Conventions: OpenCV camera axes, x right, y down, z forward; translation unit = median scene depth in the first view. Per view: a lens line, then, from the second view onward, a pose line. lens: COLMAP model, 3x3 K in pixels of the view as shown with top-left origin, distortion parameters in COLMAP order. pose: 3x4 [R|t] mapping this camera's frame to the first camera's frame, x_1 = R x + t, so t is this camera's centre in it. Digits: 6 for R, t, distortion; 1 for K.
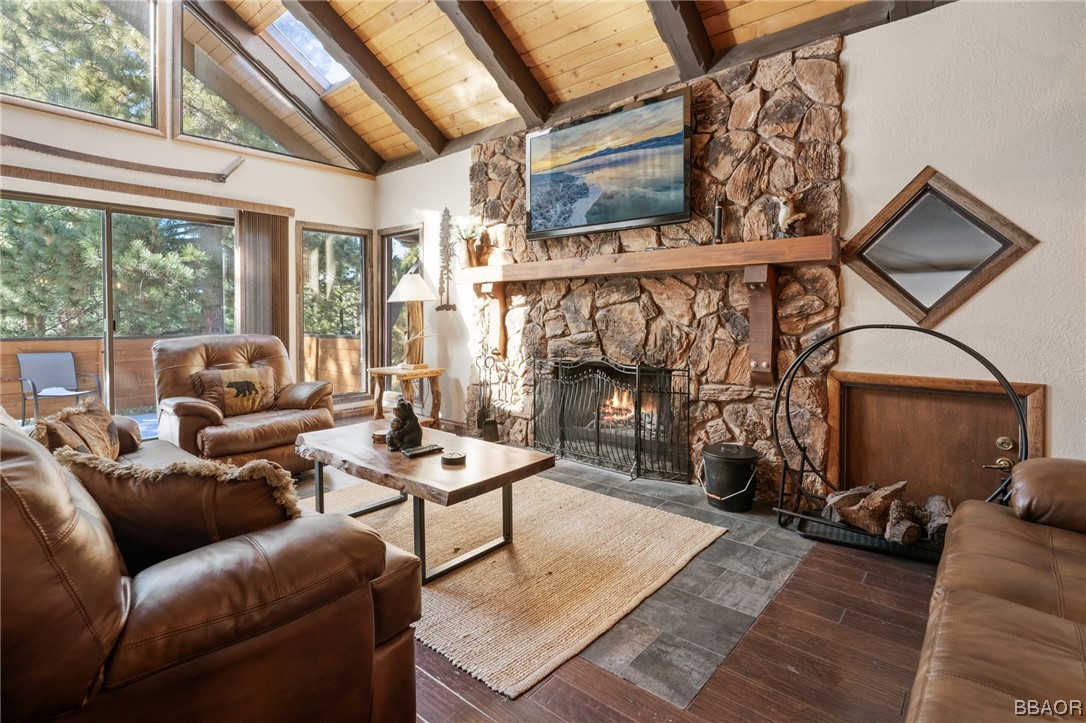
lens RADIAL K [[531.5, 0, 548.6], [0, 531.5, 316.6], [0, 0, 1]] dist [0.003283, 0.002078]
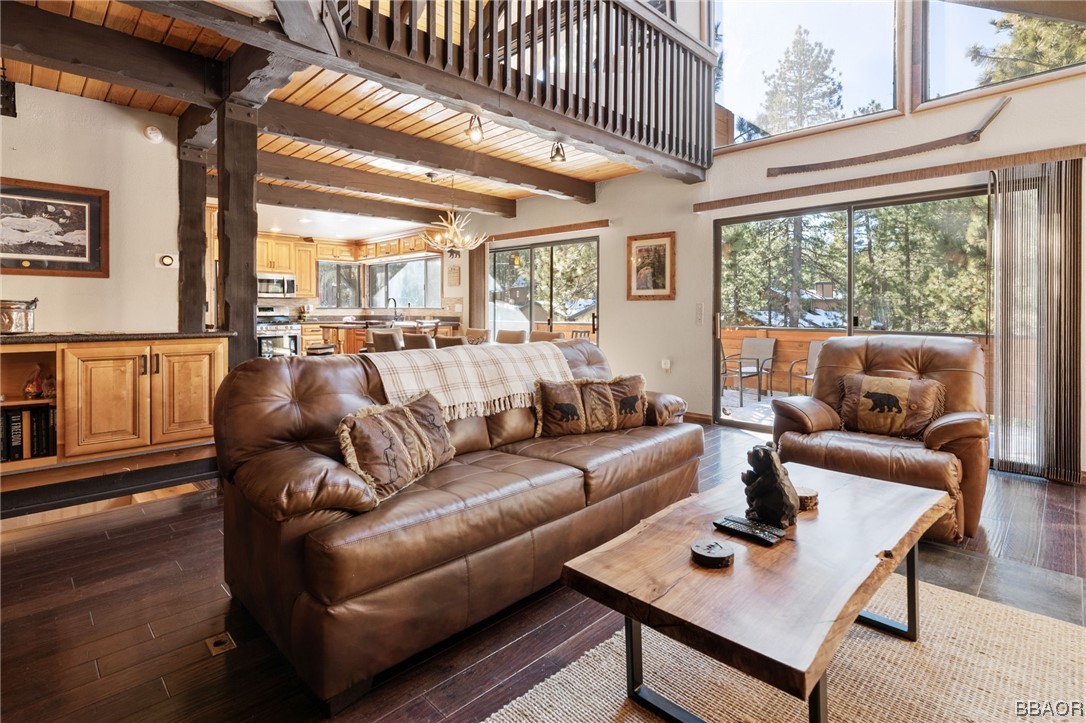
lens RADIAL K [[531.5, 0, 539.3], [0, 531.5, 319.9], [0, 0, 1]] dist [0.003283, 0.002078]
pose [[-0.065077, 0.015726, -0.997756, 0.278680], [-0.004485, 0.999861, 0.016052, -0.001080], [0.997870, 0.005519, -0.064997, 0.552558]]
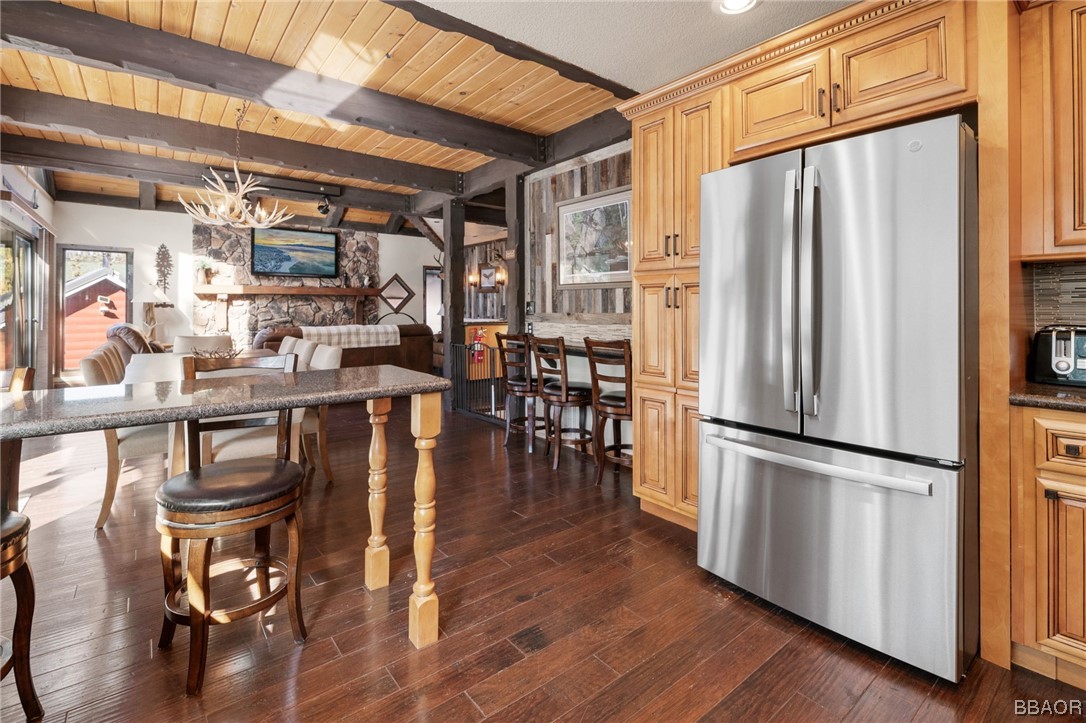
lens RADIAL K [[493.8, 0, 544.3], [0, 493.8, 305.3], [0, 0, 1]] dist [0.001851, -0.001546]
pose [[0.171582, 0.005622, 0.985154, -2.094438], [0.000342, 0.999983, -0.005767, -0.013306], [-0.985170, 0.001327, 0.171577, -0.566151]]
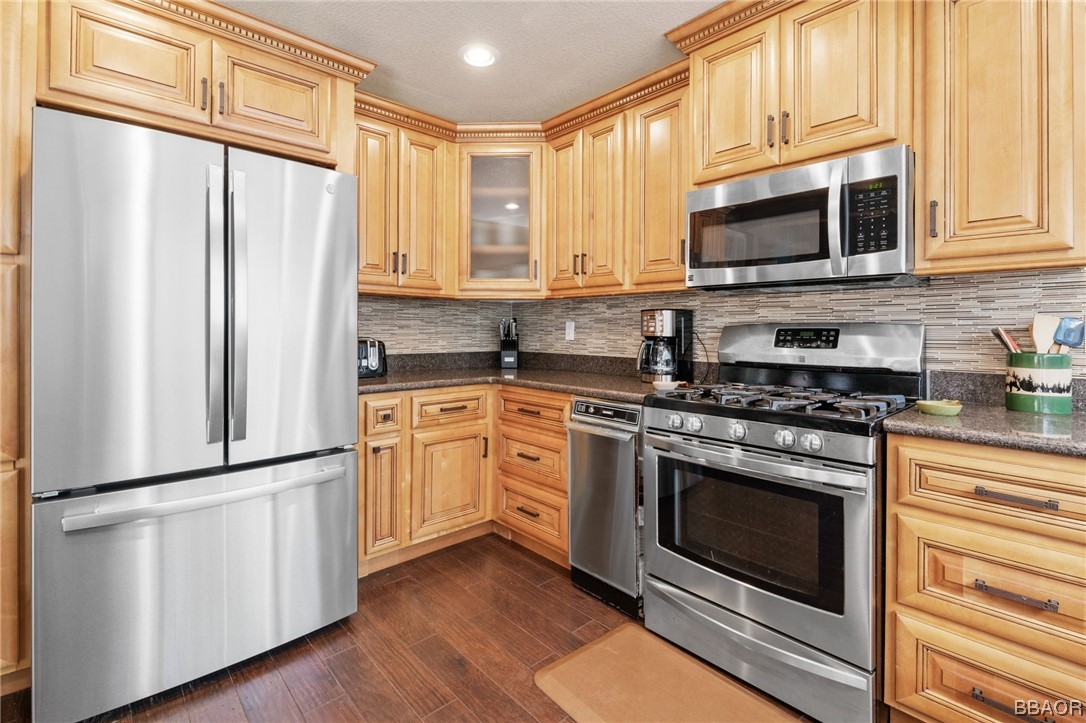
lens RADIAL K [[493.8, 0, 547.6], [0, 493.8, 327.7], [0, 0, 1]] dist [0.001851, -0.001546]
pose [[-0.993221, -0.008548, 0.115925, -1.886843], [-0.008268, 0.999962, 0.002903, -0.014300], [-0.115945, 0.001925, -0.993254, -0.311561]]
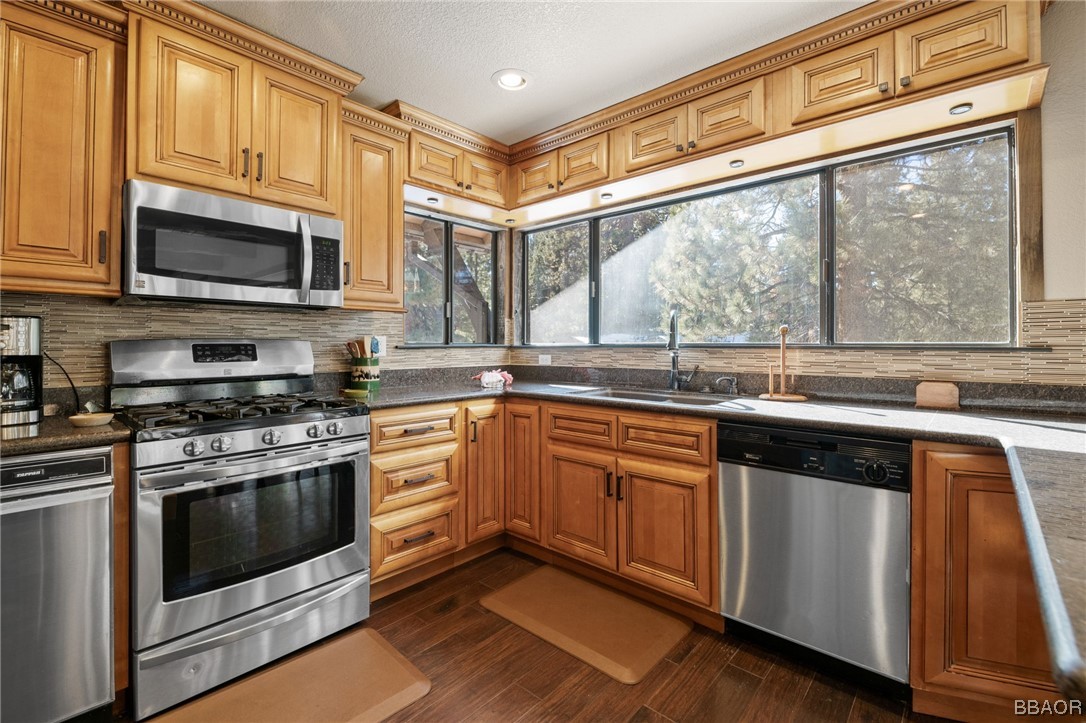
lens RADIAL K [[493.8, 0, 546.6], [0, 493.8, 338.4], [0, 0, 1]] dist [0.001851, -0.001546]
pose [[-0.011712, -0.016978, -0.999787, -1.528109], [-0.003690, 0.999850, -0.016936, -0.012075], [0.999925, 0.003491, -0.011773, -0.489827]]
